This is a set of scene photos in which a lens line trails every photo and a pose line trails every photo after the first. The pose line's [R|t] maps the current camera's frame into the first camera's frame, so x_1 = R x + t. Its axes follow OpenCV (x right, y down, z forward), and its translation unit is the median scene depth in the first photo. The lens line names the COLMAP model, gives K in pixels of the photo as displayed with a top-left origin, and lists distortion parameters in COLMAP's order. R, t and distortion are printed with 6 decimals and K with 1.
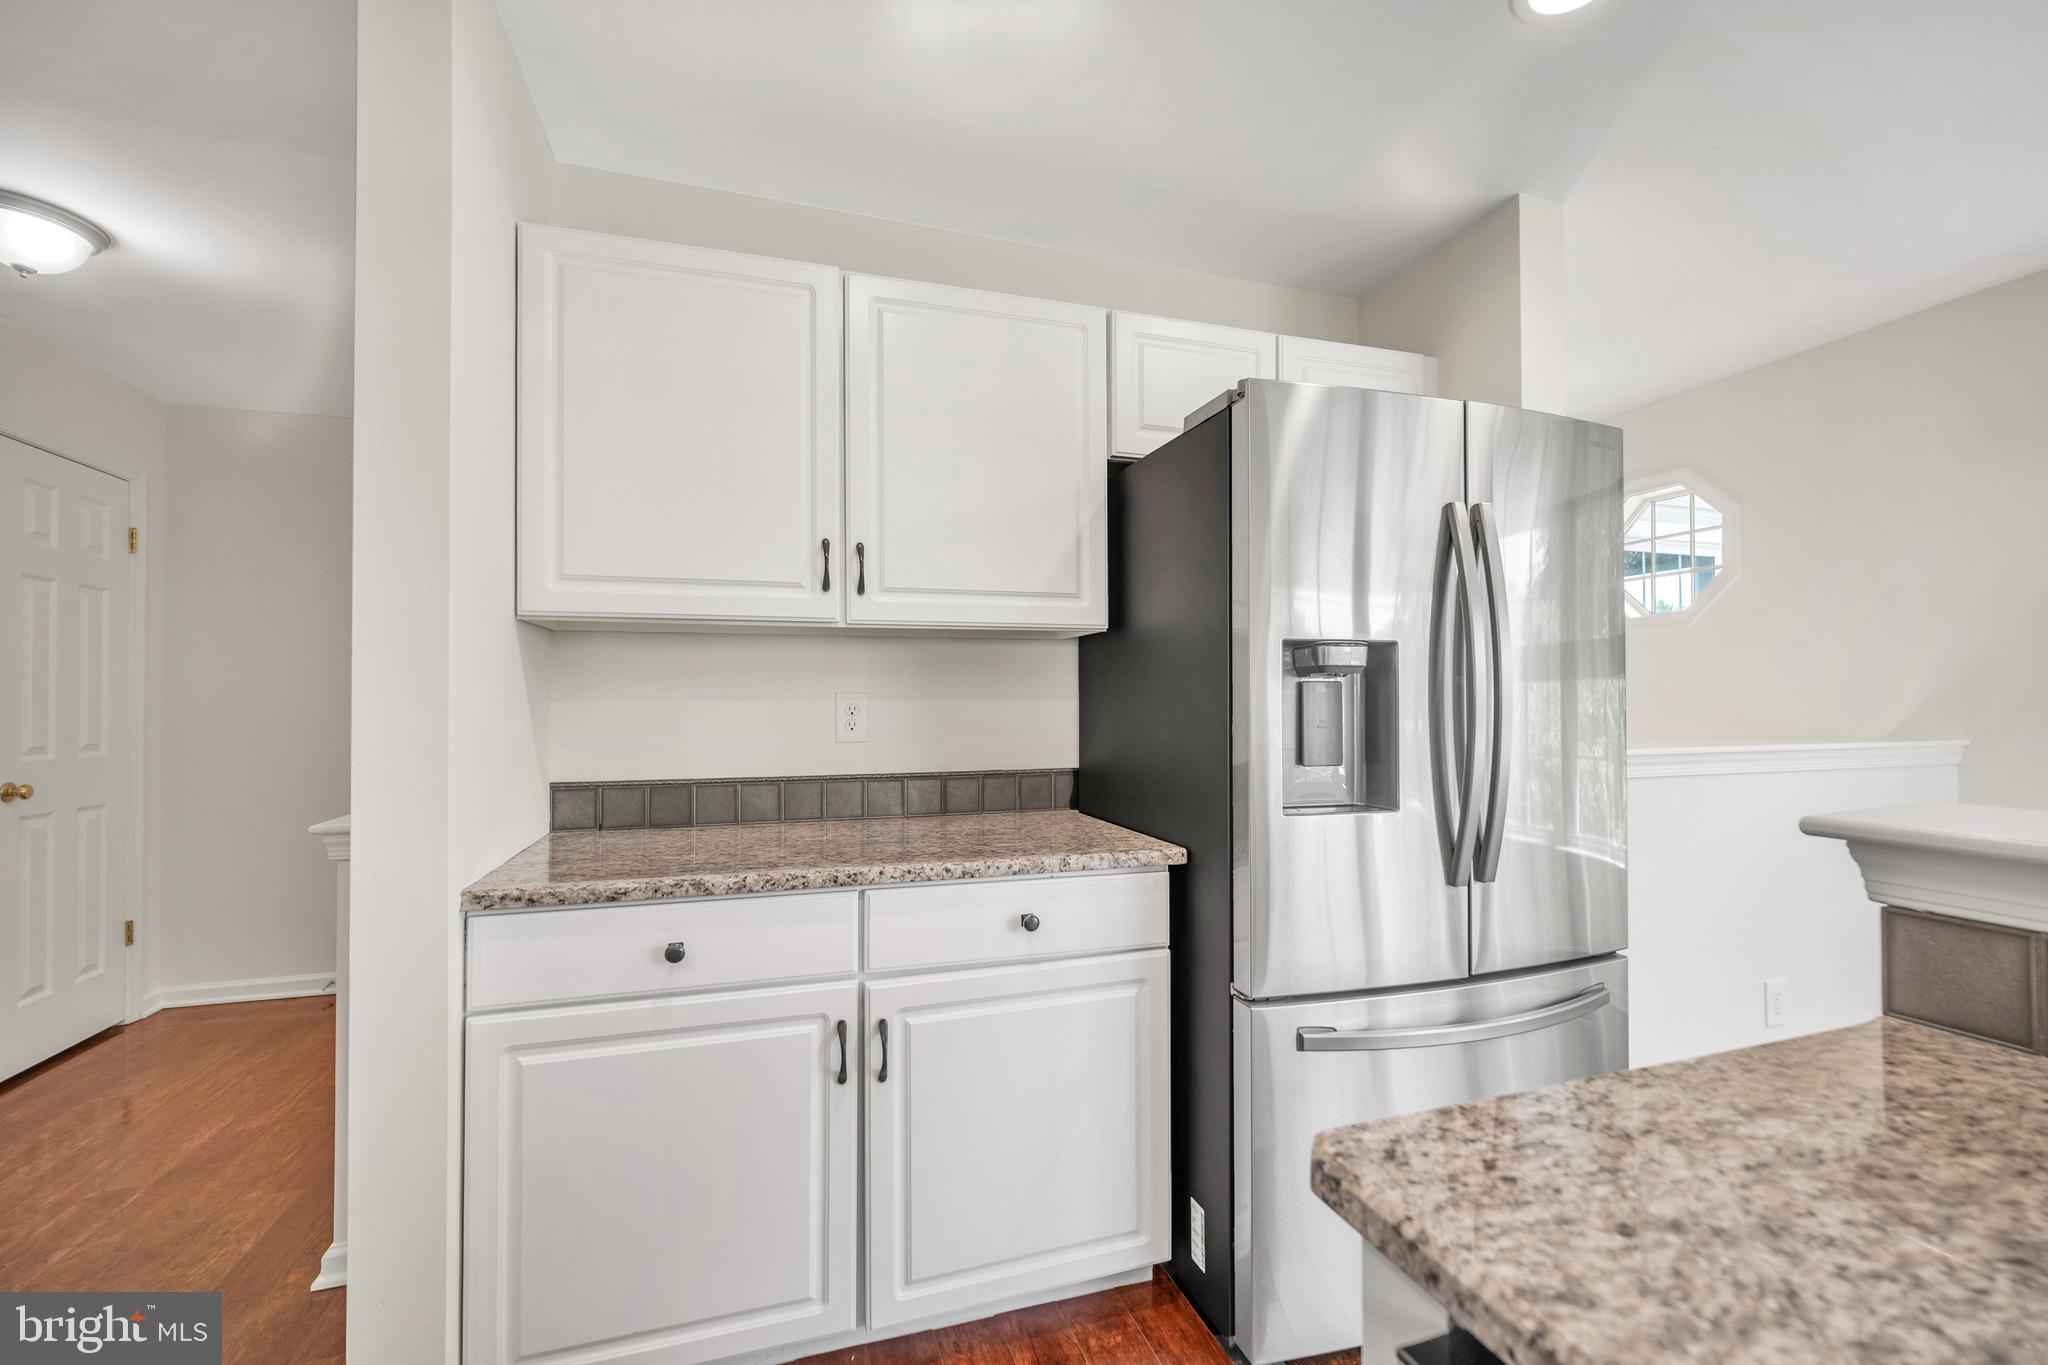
lens RADIAL K [[850.8, 0, 1036.8], [0, 850.8, 691.5], [0, 0, 1]] dist [0.007776, 0.000317]
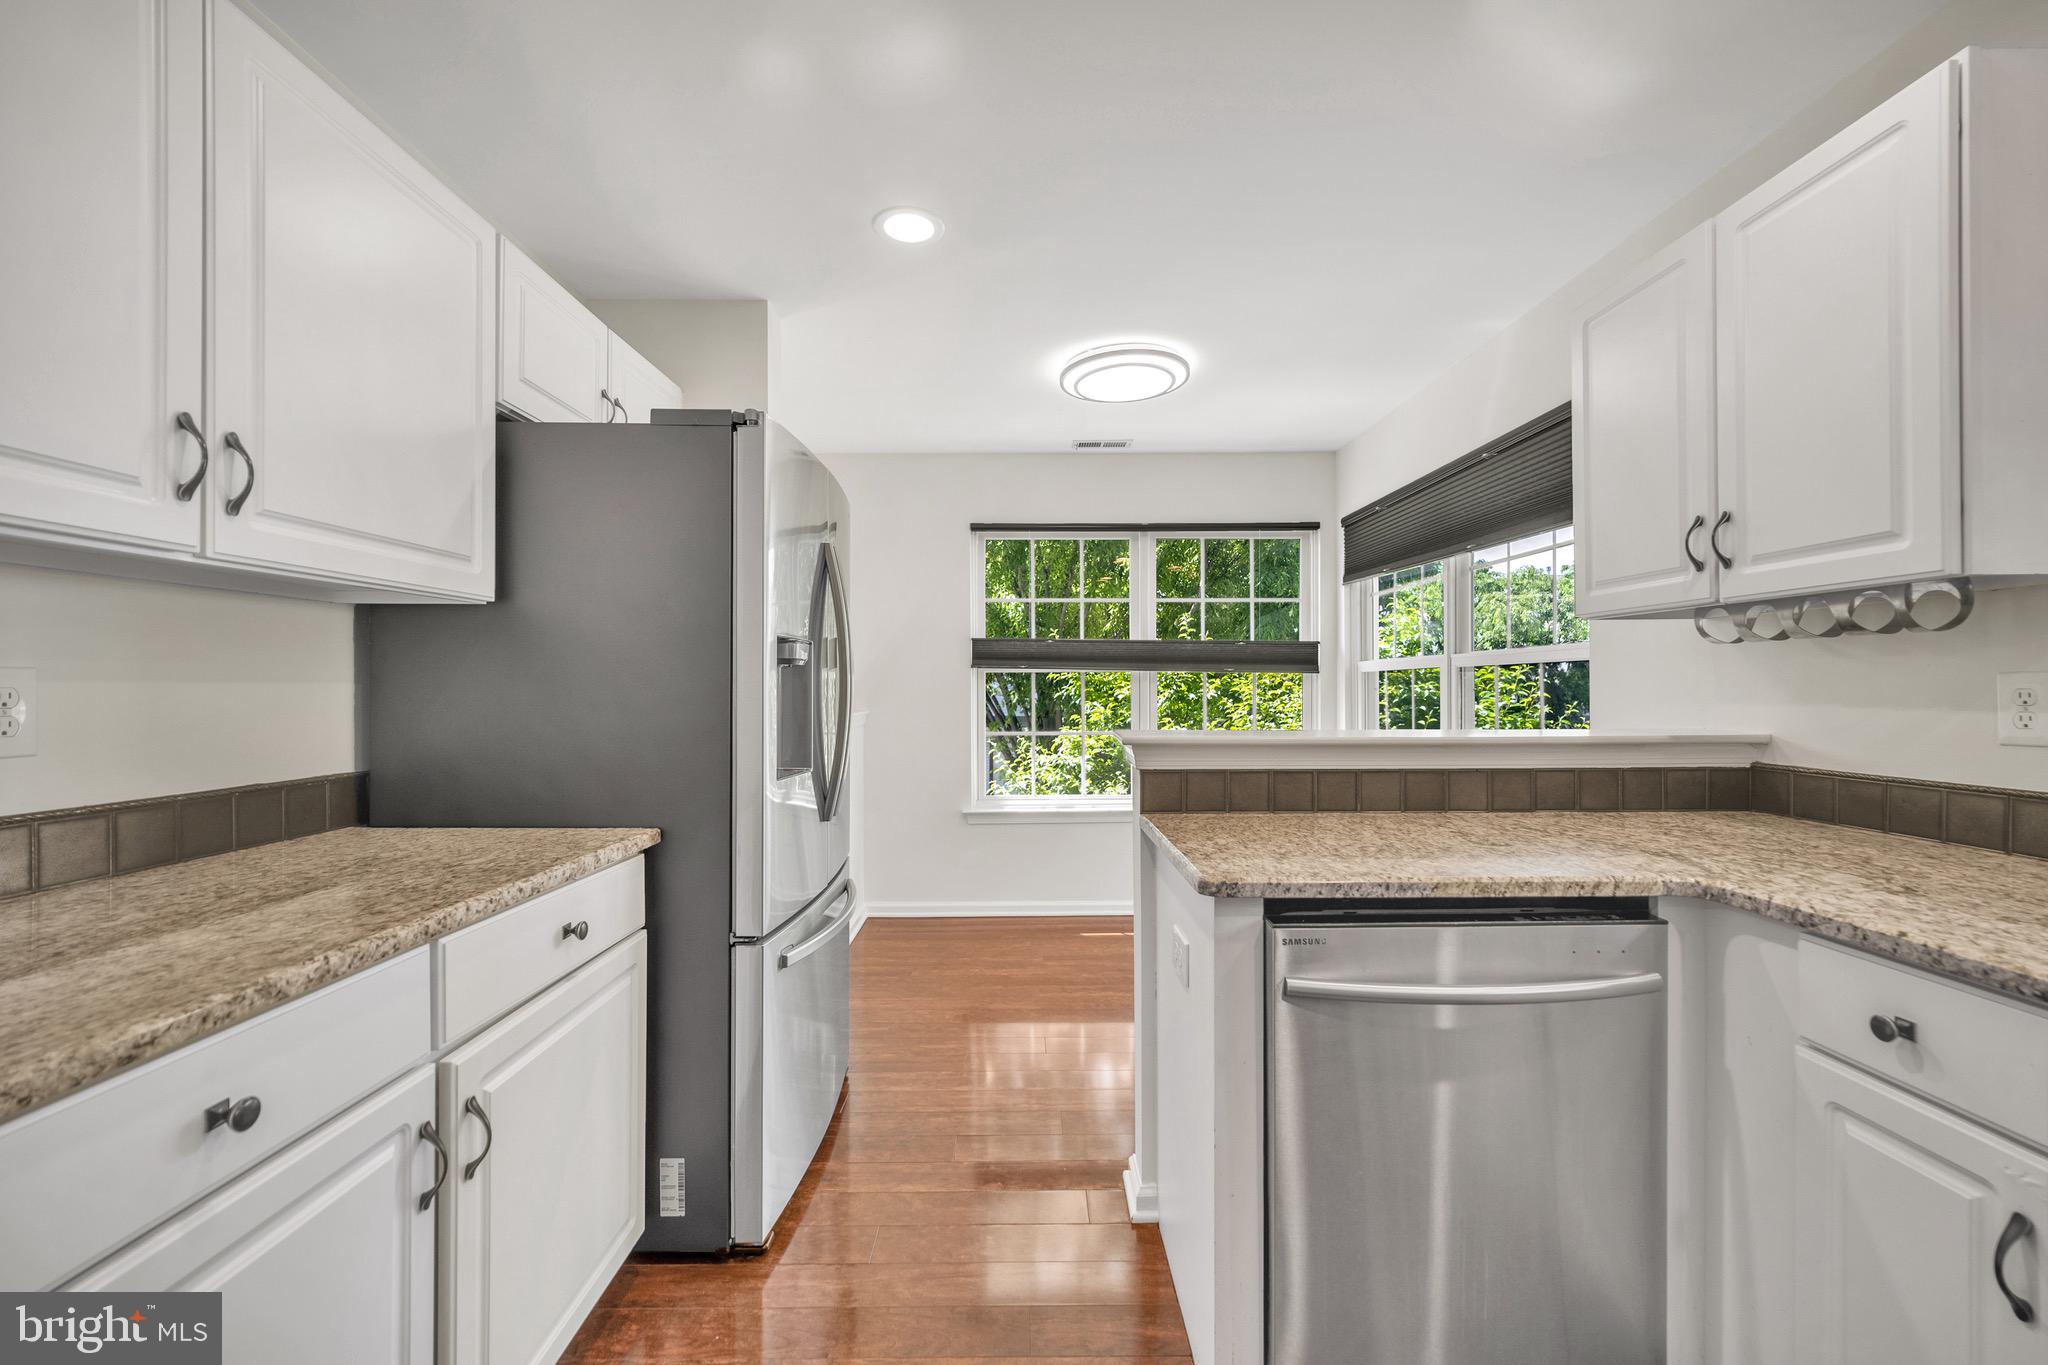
lens RADIAL K [[850.8, 0, 1026.8], [0, 850.8, 694.4], [0, 0, 1]] dist [0.007776, 0.000317]
pose [[0.302464, -0.004252, 0.953151, -0.768895], [-0.011565, 0.999900, 0.008130, 0.008079], [-0.953091, -0.013483, 0.302385, 0.295009]]
